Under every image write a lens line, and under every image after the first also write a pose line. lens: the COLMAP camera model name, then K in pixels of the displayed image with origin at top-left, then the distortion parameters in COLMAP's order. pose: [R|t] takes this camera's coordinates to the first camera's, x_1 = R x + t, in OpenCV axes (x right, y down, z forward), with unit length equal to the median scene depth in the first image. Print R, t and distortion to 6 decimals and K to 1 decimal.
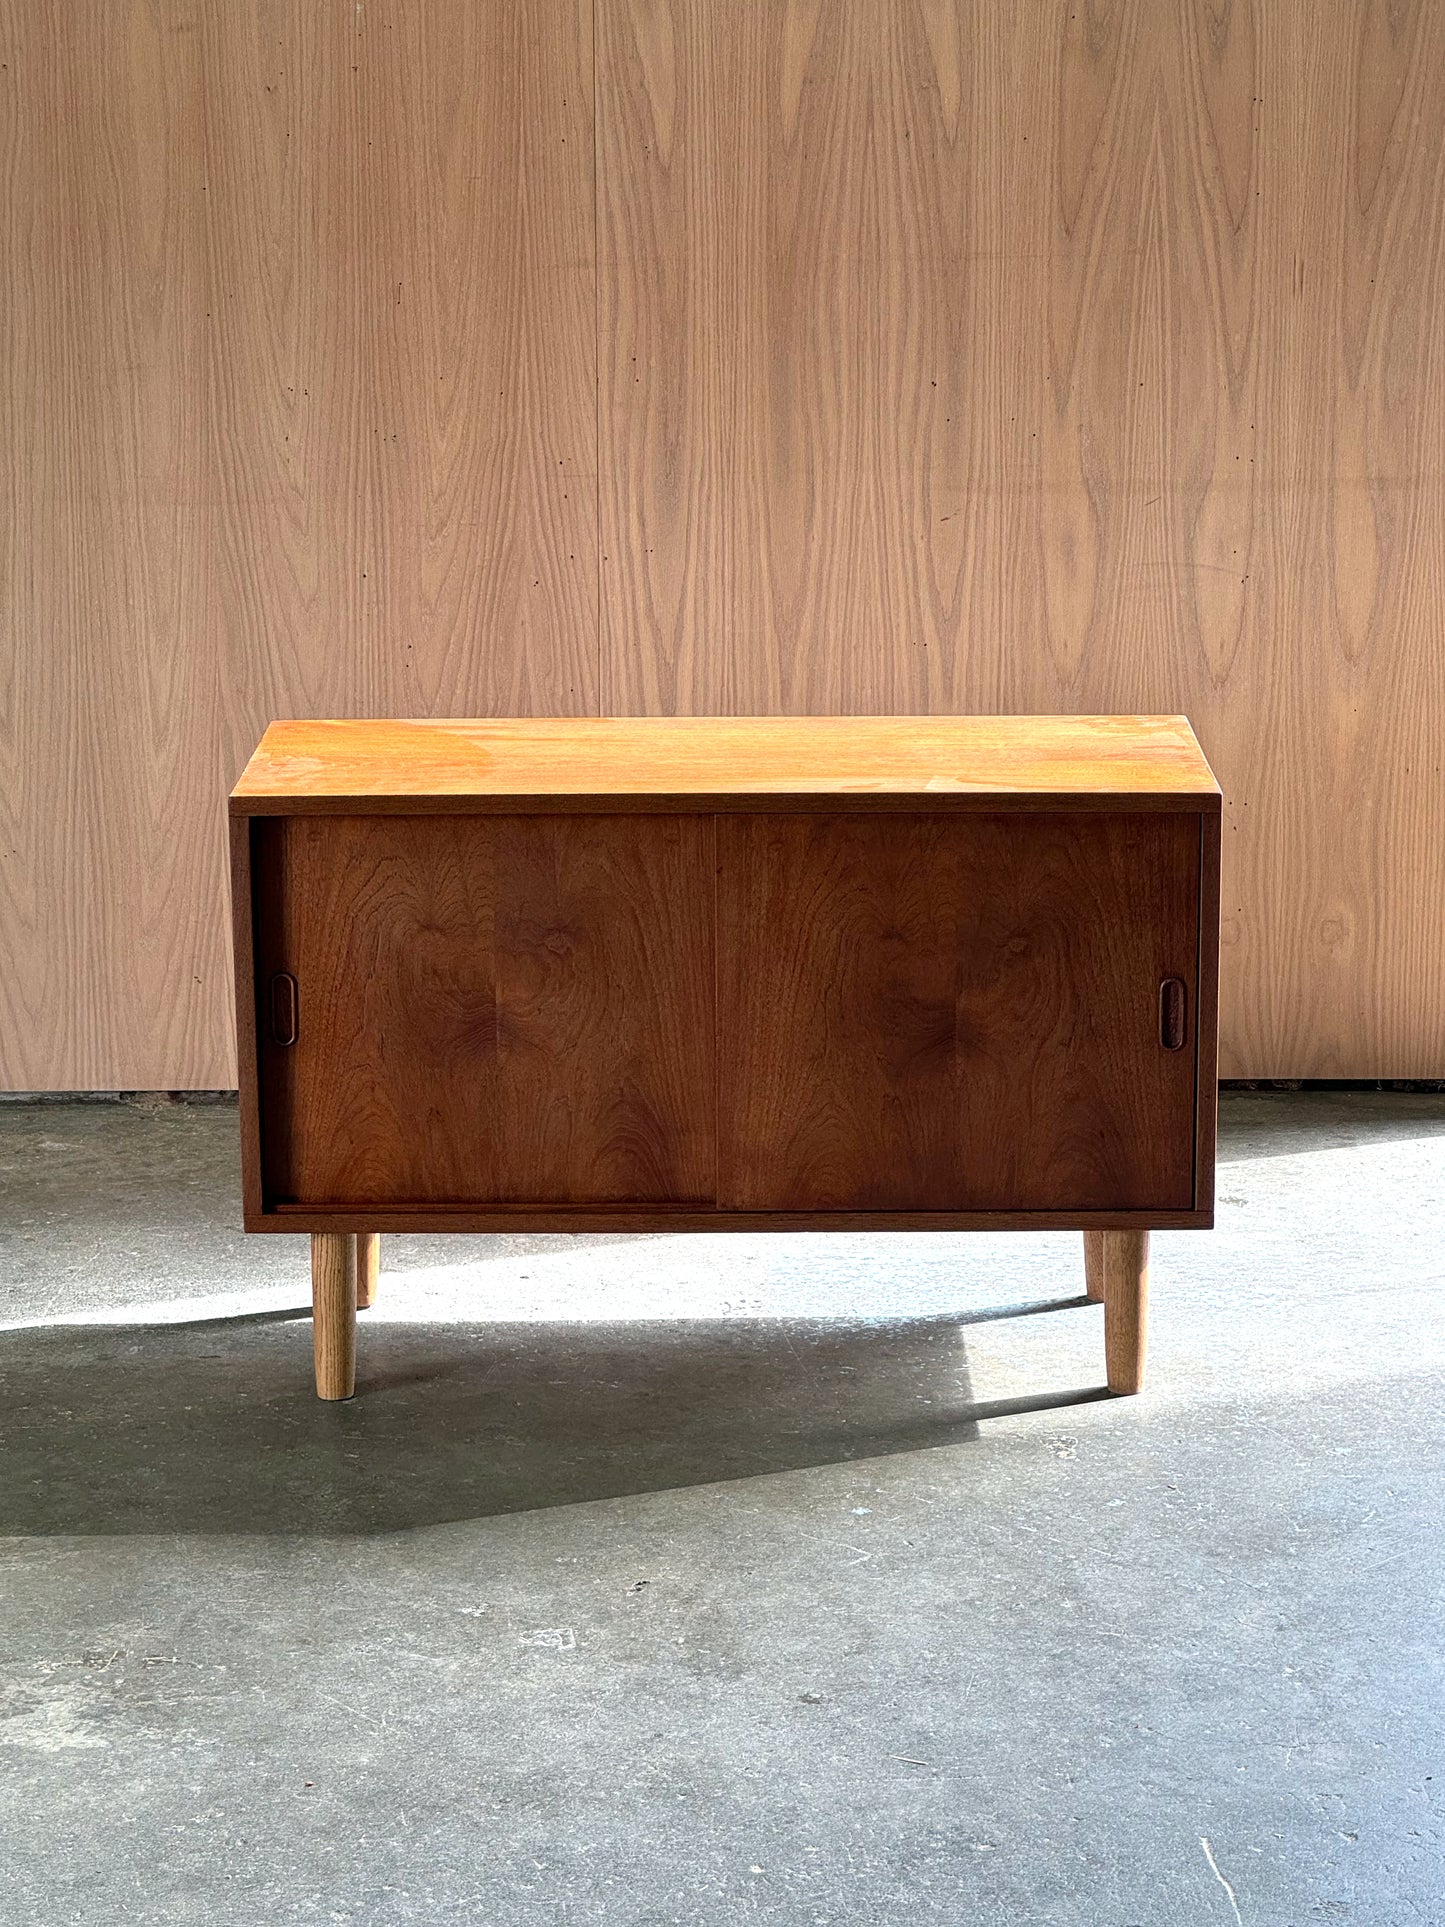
lens RADIAL K [[4402.8, 0, 691.4], [0, 4402.8, 907.8], [0, 0, 1]] dist [-0.001166, 3.973628]
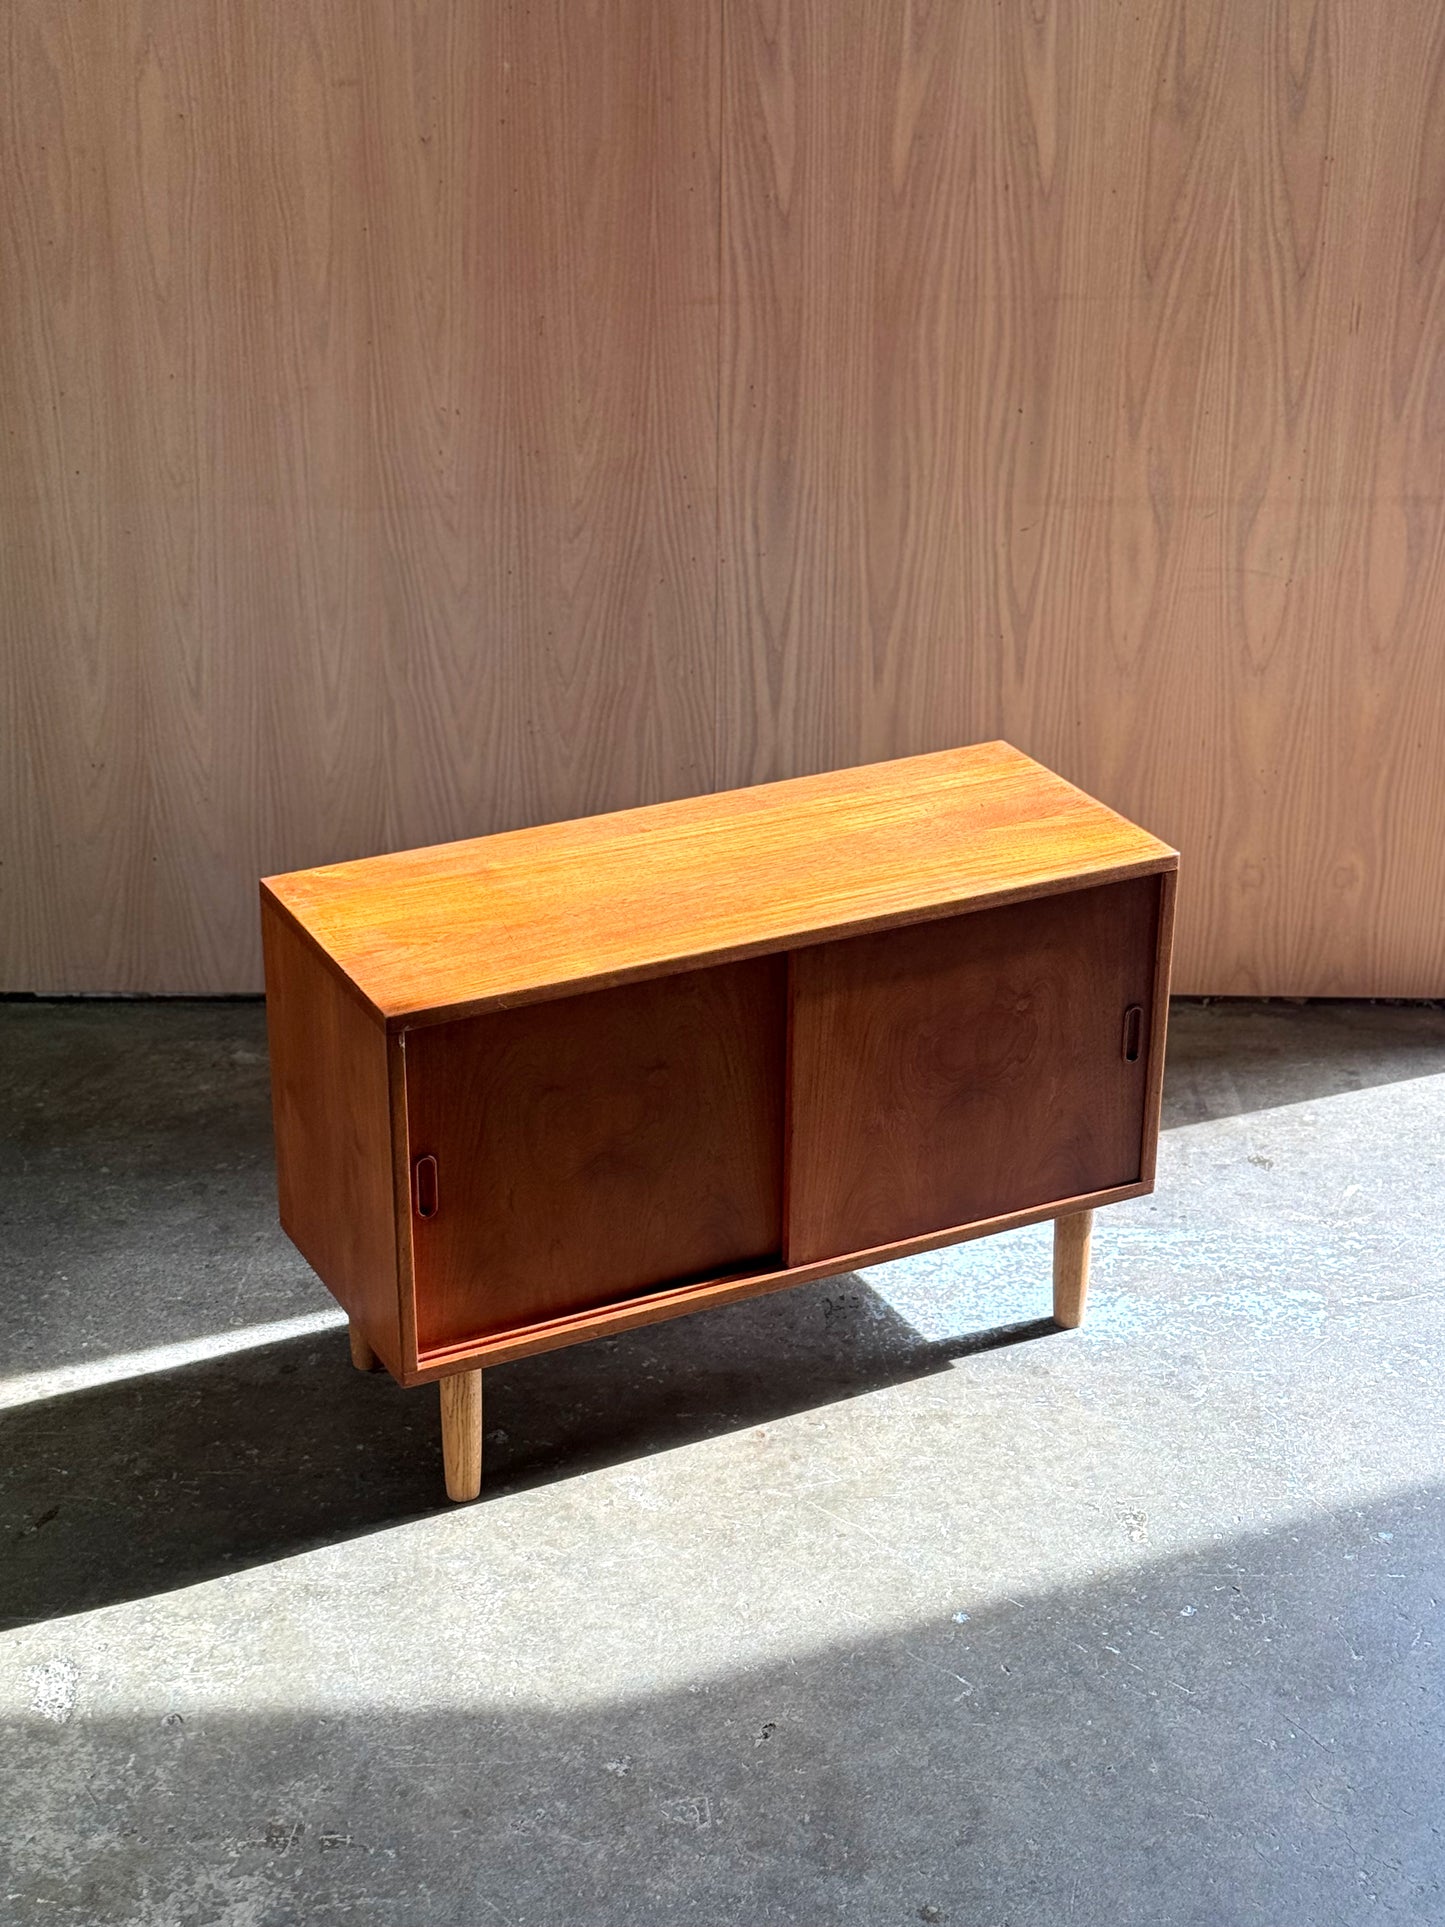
lens RADIAL K [[3136.0, 0, 722.5], [0, 3136.0, 963.5], [0, 0, 1]] dist [0.220759, -0.235263]
pose [[0.999887, 0.014896, 0.002147, -0.020180], [-0.015019, 0.978347, 0.206426, -0.147520], [0.000974, -0.206435, 0.978460, 0.190010]]
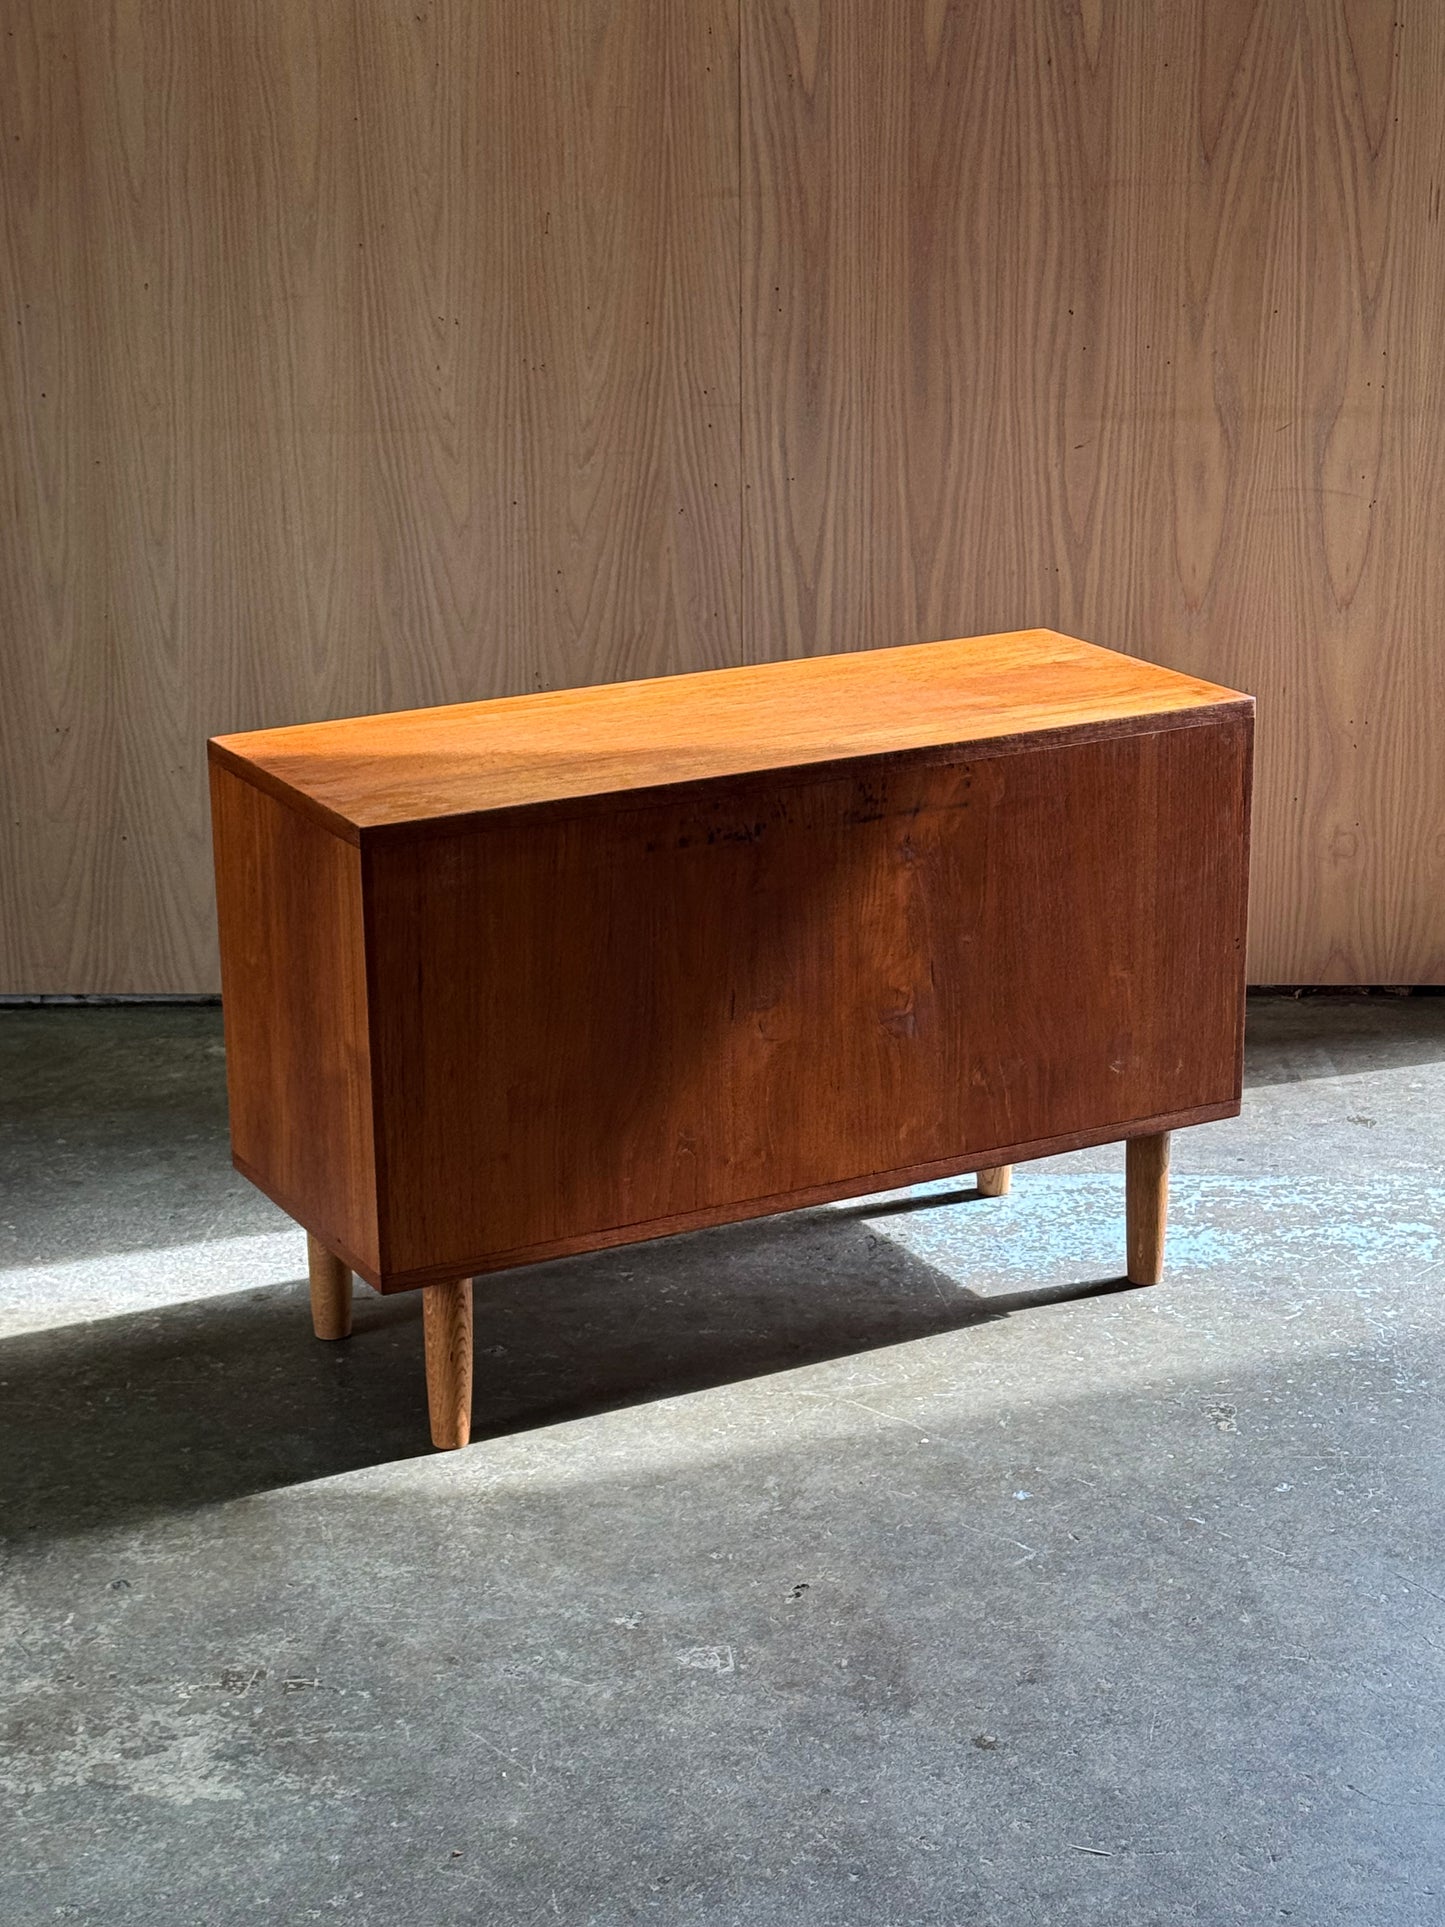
lens RADIAL K [[3453.5, 0, 722.5], [0, 3453.5, 963.5], [0, 0, 1]] dist [0.238743, -0.491647]
pose [[0.999853, 0.002675, -0.016944, -0.011658], [-0.001375, 0.997083, 0.076313, -0.030421], [0.017098, -0.076278, 0.996940, 0.184610]]
